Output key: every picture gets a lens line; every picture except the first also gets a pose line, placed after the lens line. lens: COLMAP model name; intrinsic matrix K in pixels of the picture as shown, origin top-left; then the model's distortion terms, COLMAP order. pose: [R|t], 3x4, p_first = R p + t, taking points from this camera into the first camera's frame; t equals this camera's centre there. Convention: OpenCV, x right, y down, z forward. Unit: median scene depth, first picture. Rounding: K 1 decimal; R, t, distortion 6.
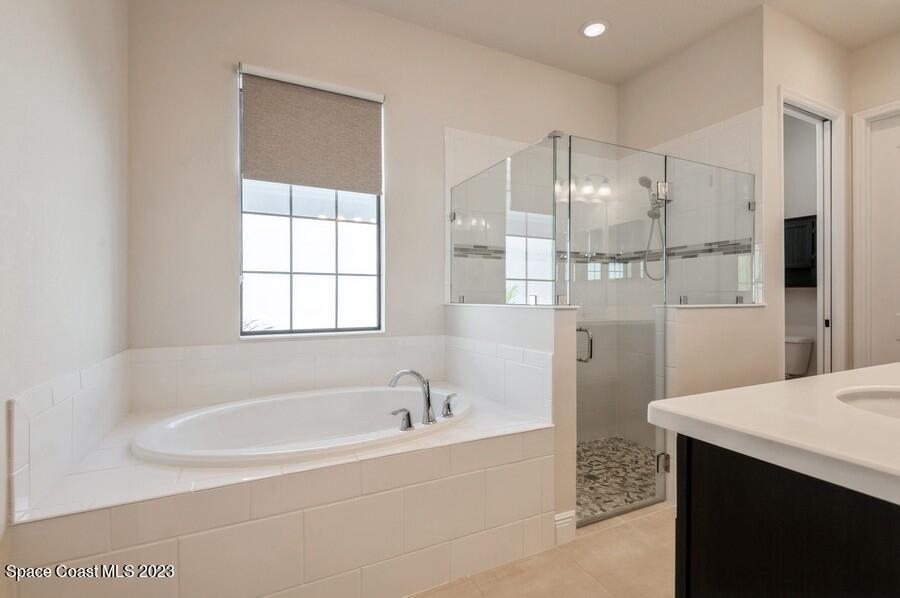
lens RADIAL K [[407.5, 0, 450.2], [0, 407.5, 298.0], [0, 0, 1]] dist [0.030981, -0.017692]
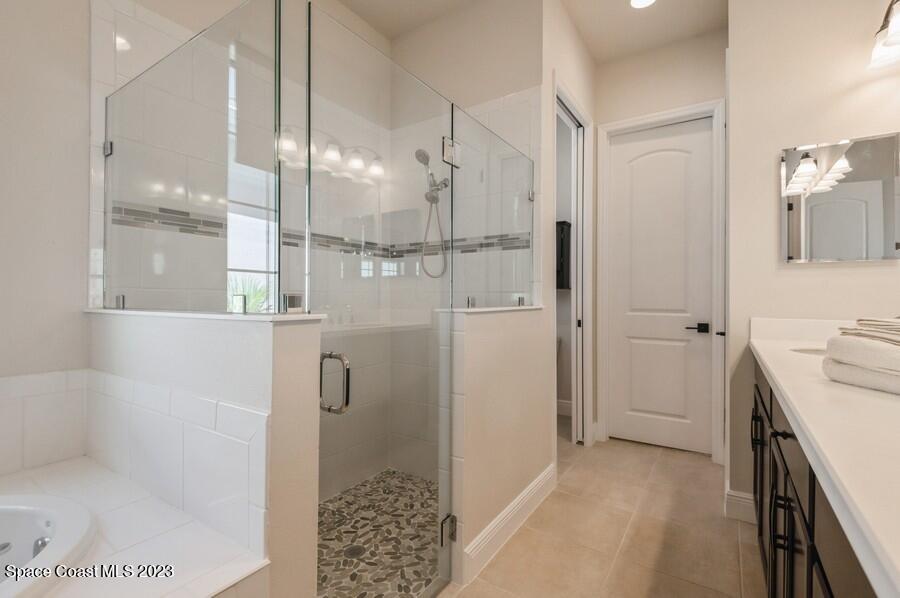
lens RADIAL K [[407.5, 0, 450.2], [0, 407.5, 298.0], [0, 0, 1]] dist [0.030981, -0.017692]
pose [[0.862159, 0.002746, 0.506630, 0.116003], [-0.003191, 0.999995, 0.000012, -0.002244], [-0.506628, -0.001627, 0.862163, 0.282478]]
